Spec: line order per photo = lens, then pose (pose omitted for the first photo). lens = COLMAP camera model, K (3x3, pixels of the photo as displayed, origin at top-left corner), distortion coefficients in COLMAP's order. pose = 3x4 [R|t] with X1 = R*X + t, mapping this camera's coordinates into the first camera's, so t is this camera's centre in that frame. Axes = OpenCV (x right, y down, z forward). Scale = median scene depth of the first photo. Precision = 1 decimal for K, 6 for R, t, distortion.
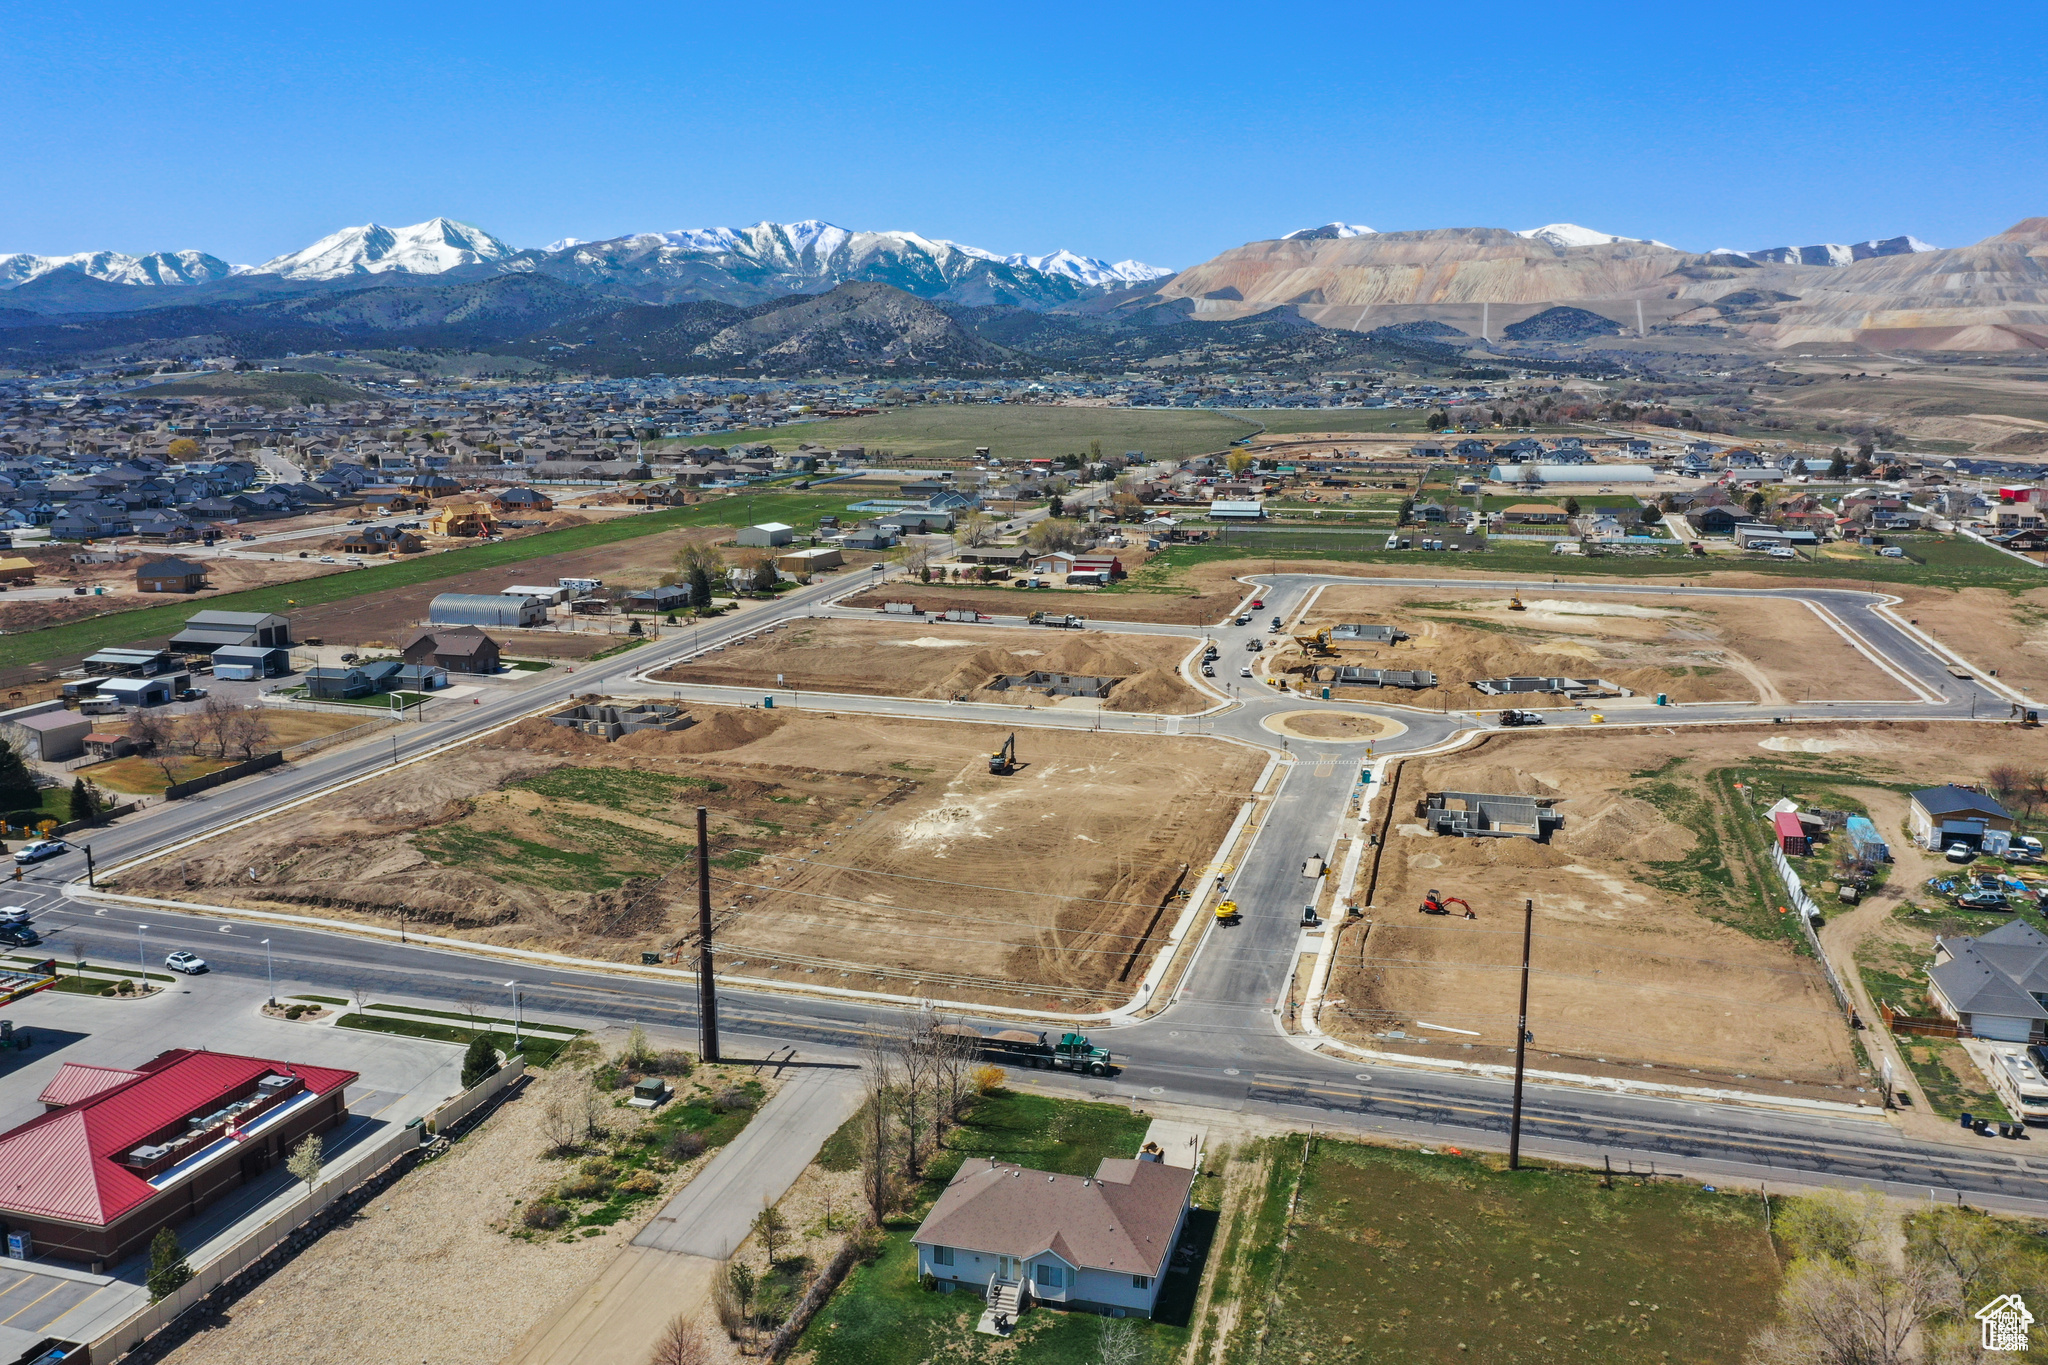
lens RADIAL K [[1646.2, 0, 1024.0], [0, 1646.2, 682.5], [0, 0, 1]] dist [0.001798, -0.007880]
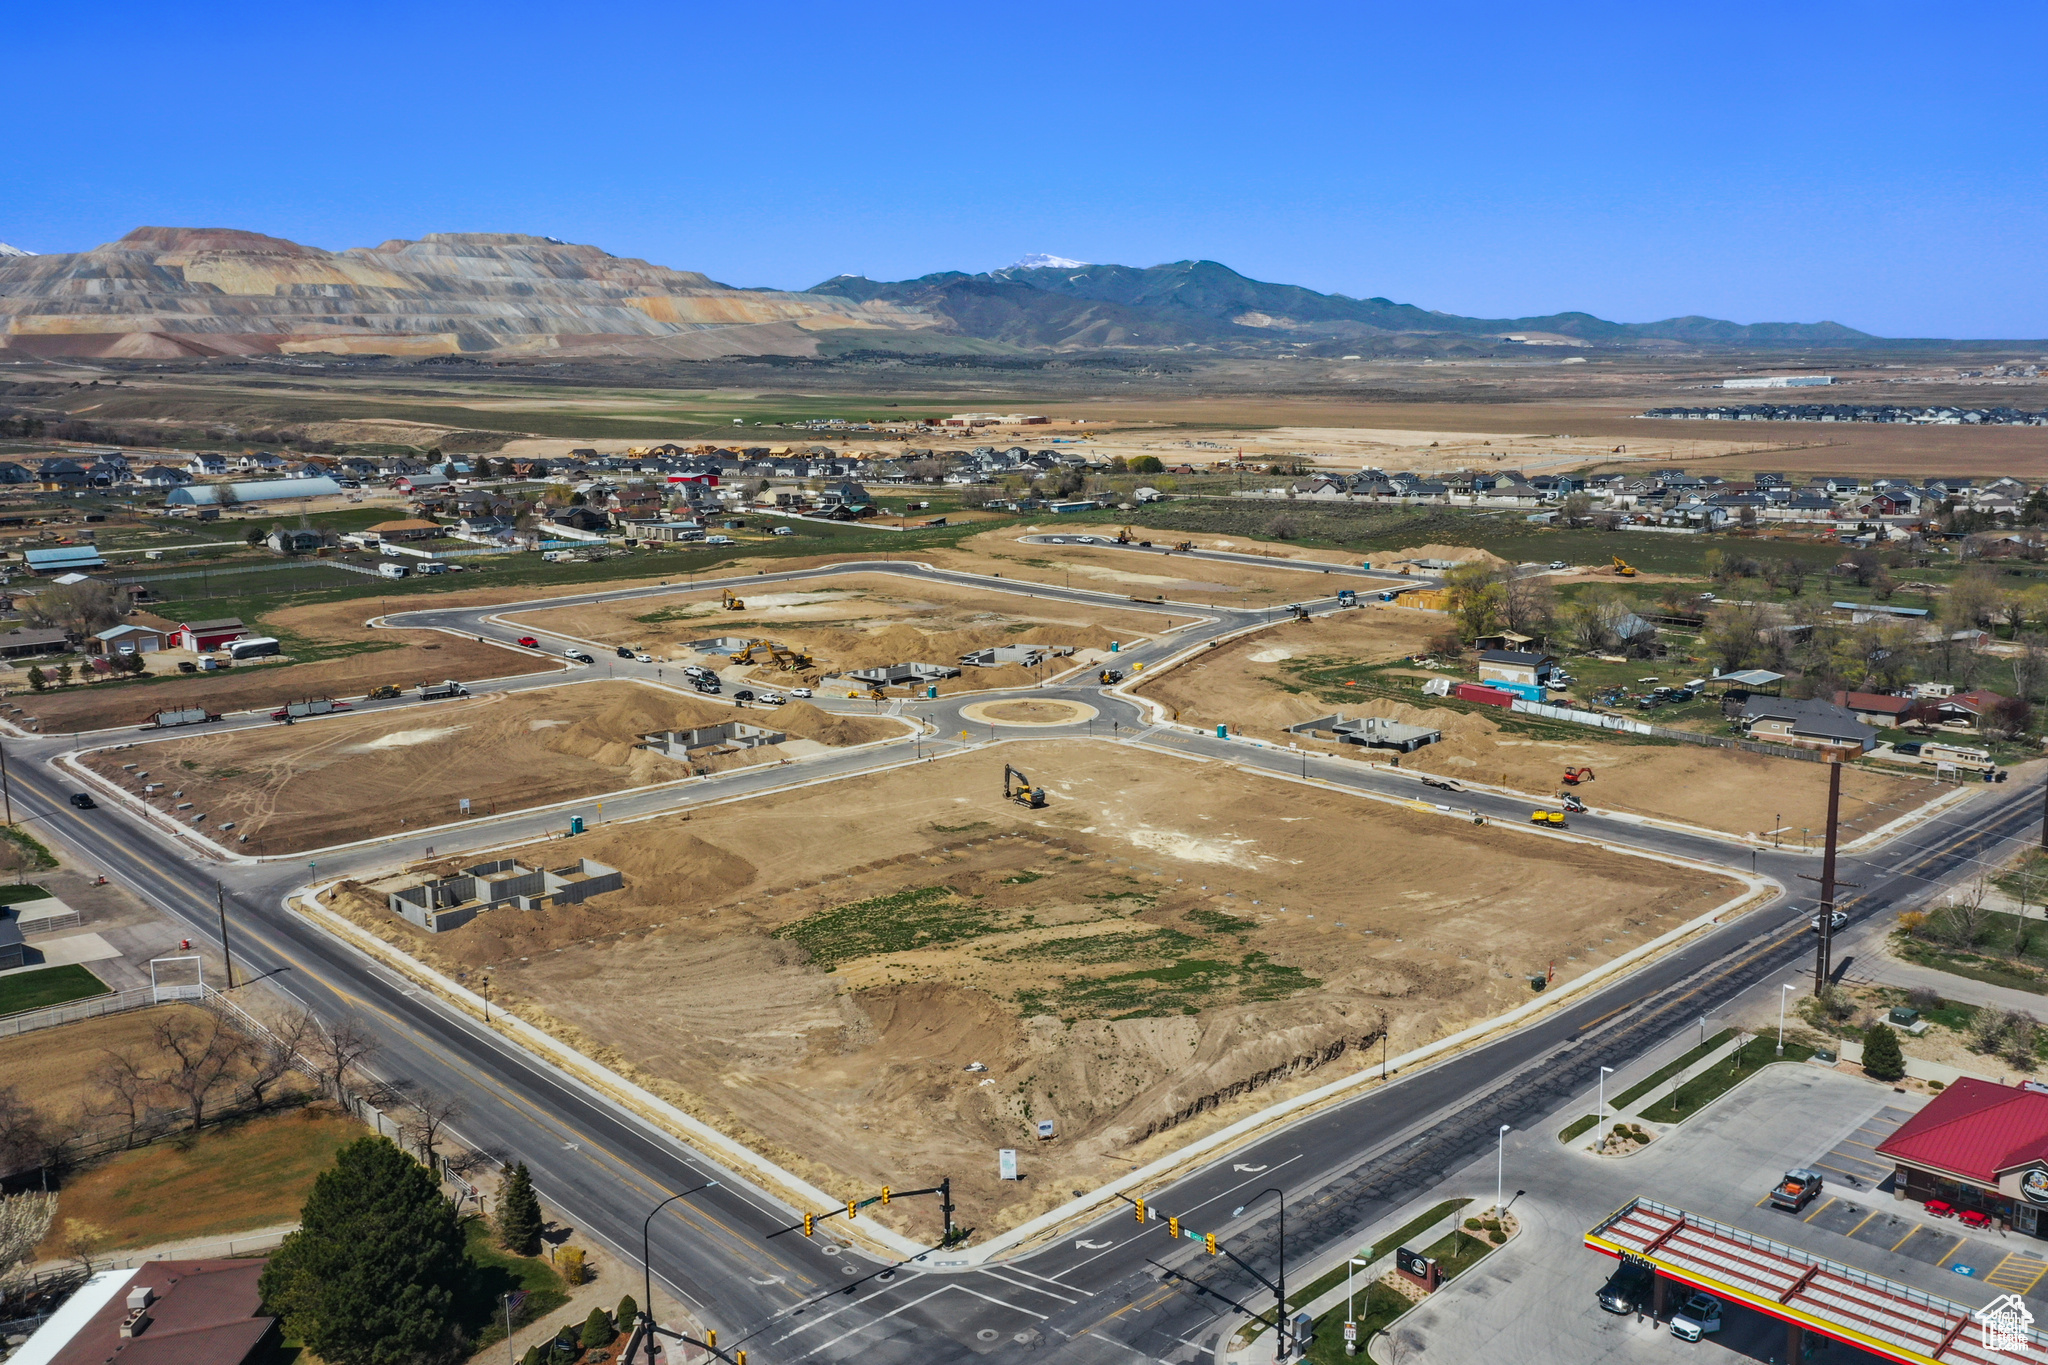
lens RADIAL K [[1760.8, 0, 924.6], [0, 1760.8, 683.9], [0, 0, 1]] dist [0.006986, 0.004939]
pose [[0.481071, -0.155105, 0.862852, -0.950633], [0.169738, 0.982080, 0.081902, -0.111632], [-0.860093, 0.107059, 0.498777, 0.591276]]
